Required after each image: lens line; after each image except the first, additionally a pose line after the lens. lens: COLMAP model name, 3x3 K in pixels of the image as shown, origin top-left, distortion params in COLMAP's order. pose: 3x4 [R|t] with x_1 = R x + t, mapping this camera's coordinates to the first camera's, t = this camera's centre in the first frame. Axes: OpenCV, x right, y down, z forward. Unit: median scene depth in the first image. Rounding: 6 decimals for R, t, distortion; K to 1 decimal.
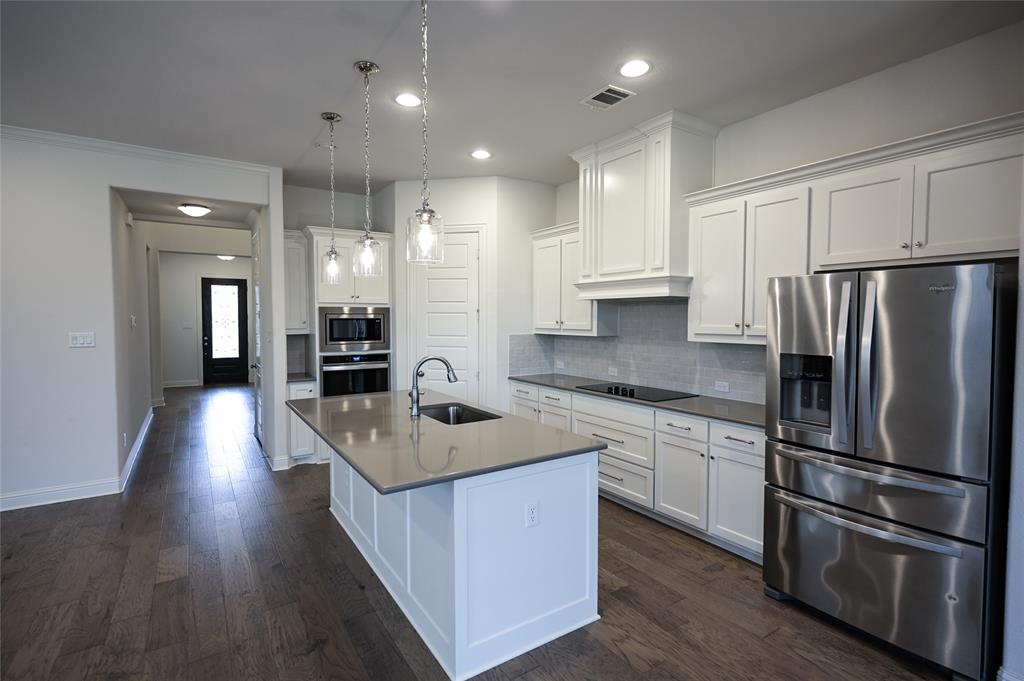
lens RADIAL K [[496.1, 0, 513.5], [0, 496.1, 334.4], [0, 0, 1]] dist [0.002344, -0.000251]
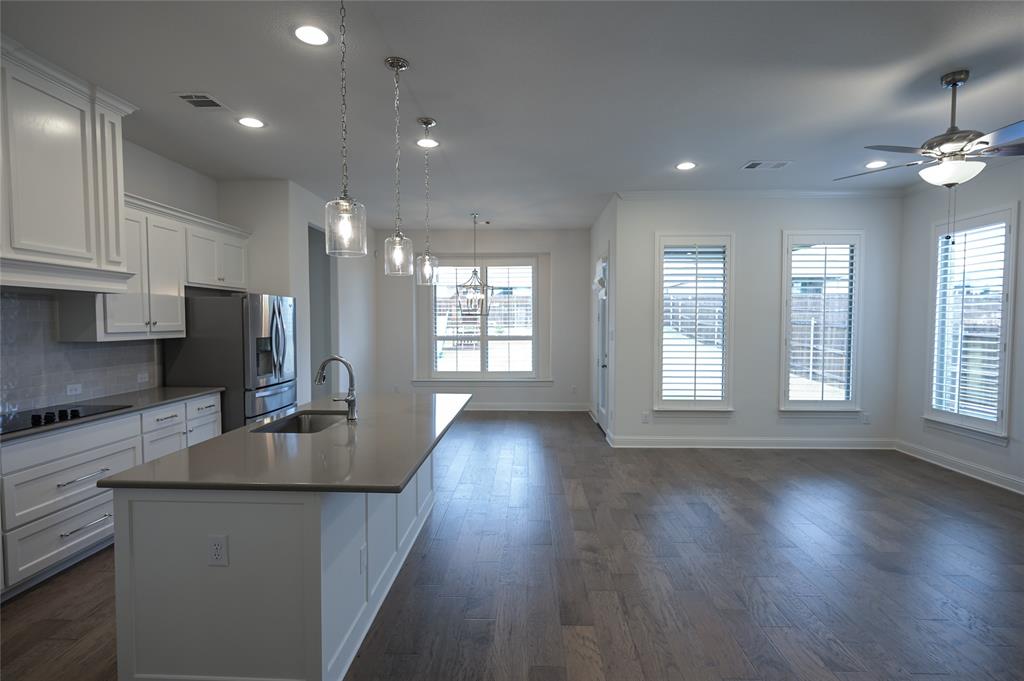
lens RADIAL K [[496.1, 0, 513.6], [0, 496.1, 342.4], [0, 0, 1]] dist [0.002344, -0.000251]
pose [[-0.821381, -0.025212, 0.569822, -0.702621], [0.019561, 0.997190, 0.072317, -0.031819], [-0.570044, 0.070546, -0.818580, 1.131235]]
